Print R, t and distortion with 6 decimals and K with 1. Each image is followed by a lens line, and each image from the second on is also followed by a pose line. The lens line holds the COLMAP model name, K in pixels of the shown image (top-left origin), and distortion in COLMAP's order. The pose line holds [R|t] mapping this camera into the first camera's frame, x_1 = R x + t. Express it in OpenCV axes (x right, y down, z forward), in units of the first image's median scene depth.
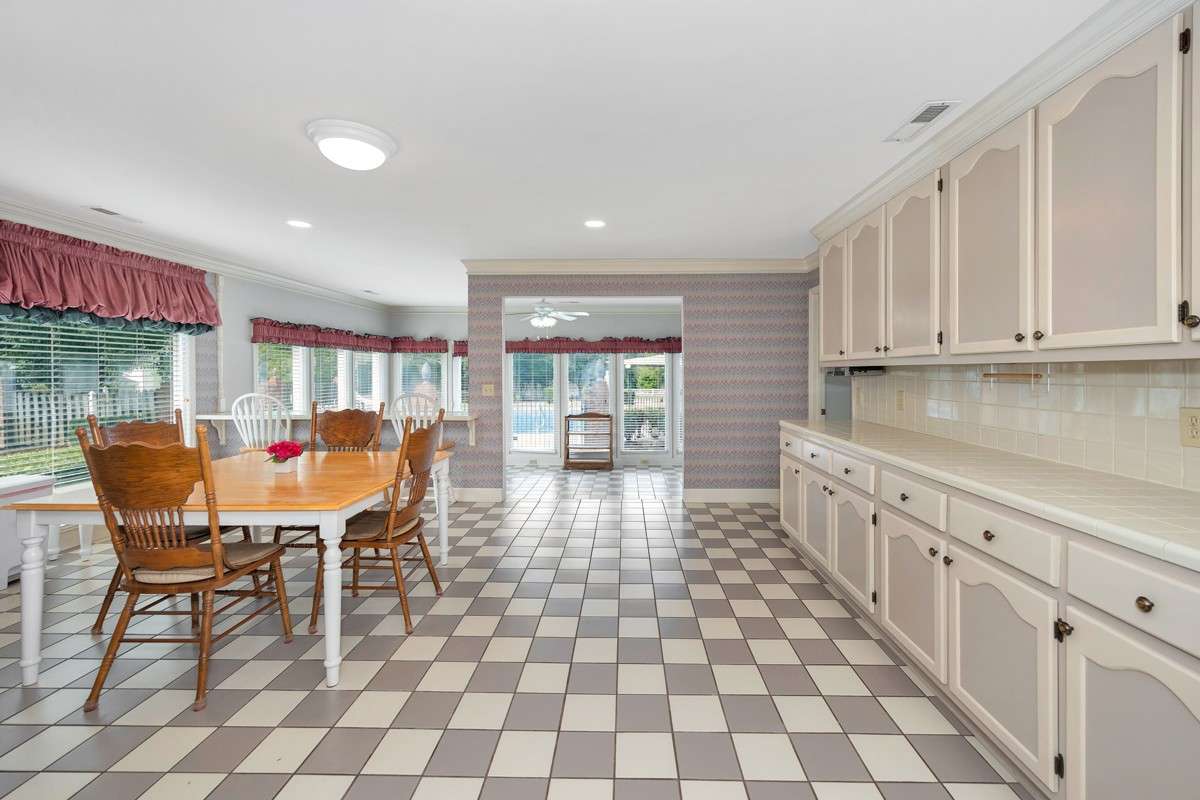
lens RADIAL K [[482.8, 0, 616.2], [0, 482.8, 375.3], [0, 0, 1]] dist [0.000301, 0.000070]
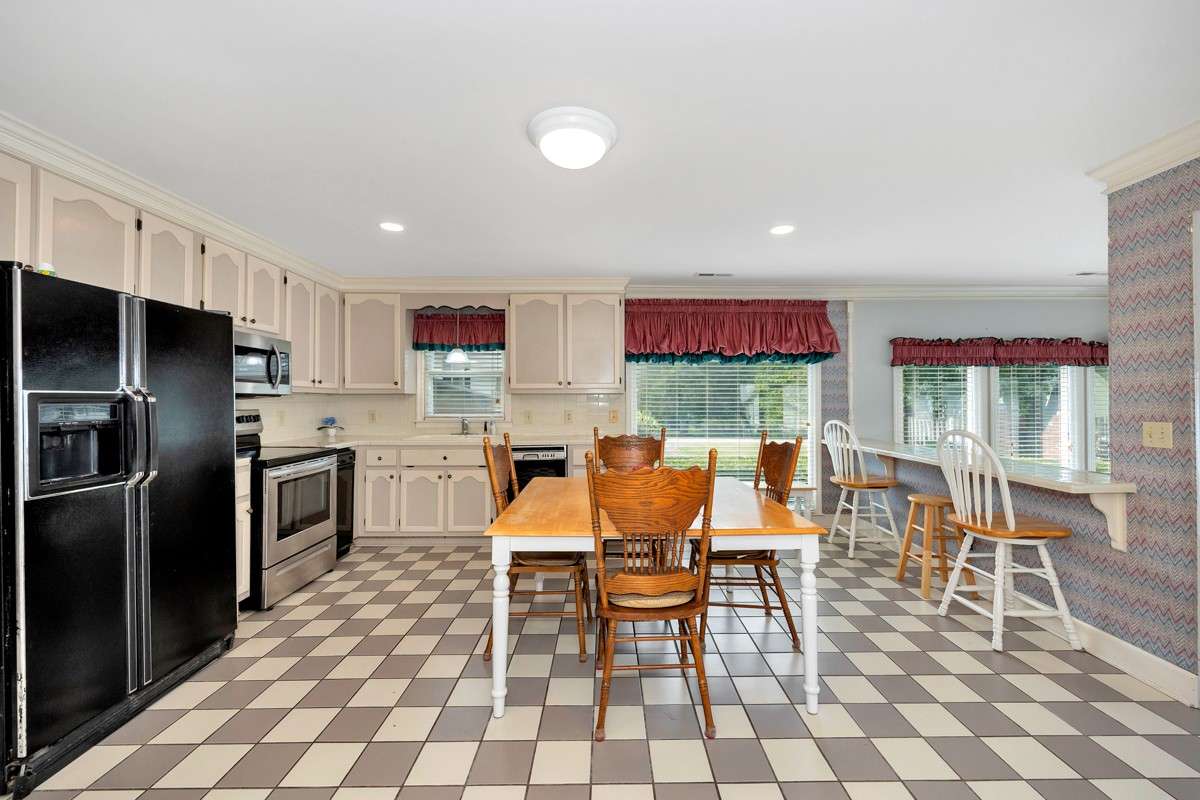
lens RADIAL K [[482.8, 0, 601.9], [0, 482.8, 397.9], [0, 0, 1]] dist [0.000301, 0.000070]
pose [[0.027575, -0.008929, -0.999580, 0.164537], [-0.006781, 0.999935, -0.009119, 0.004603], [0.999597, 0.007030, 0.027512, 0.477057]]
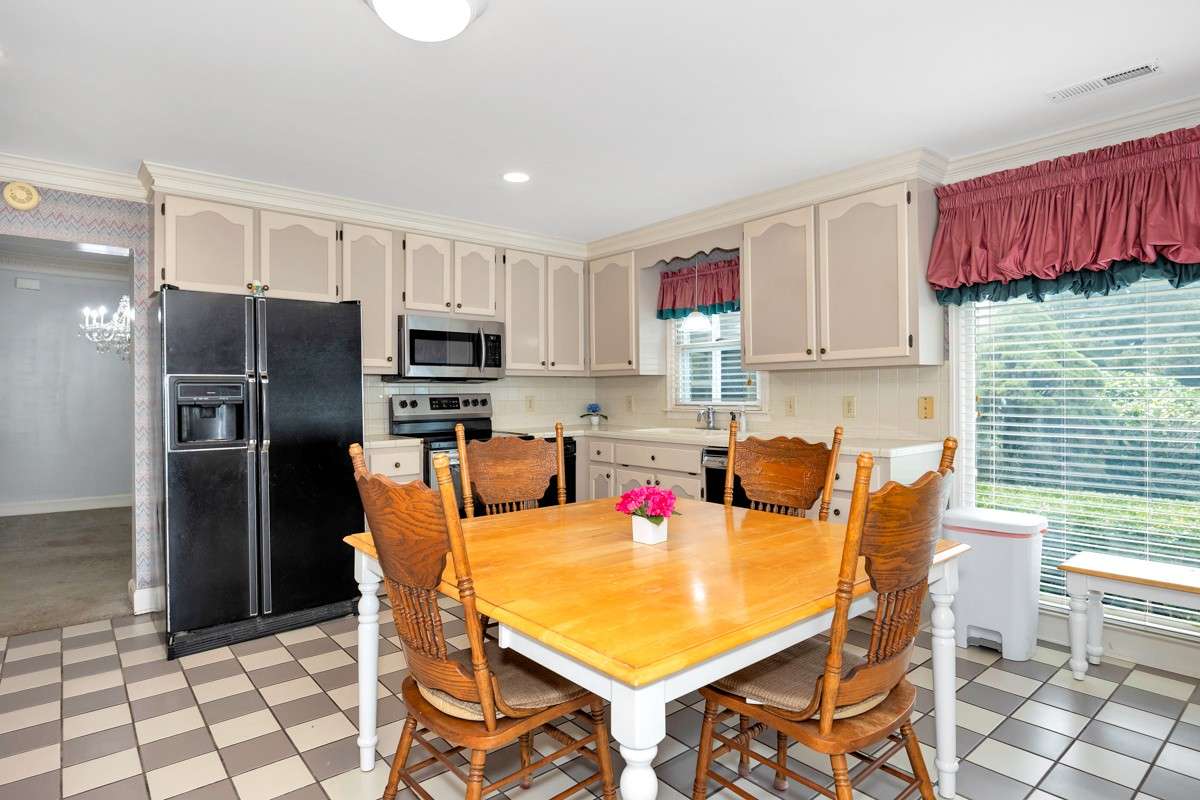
lens RADIAL K [[639.7, 0, 601.6], [0, 639.7, 391.8], [0, 0, 1]] dist [-0.007835, -0.000484]
pose [[-0.752950, 0.002332, -0.658074, -0.089092], [-0.000337, 0.999992, 0.003929, 0.013269], [0.658078, 0.003180, -0.752943, 0.836497]]
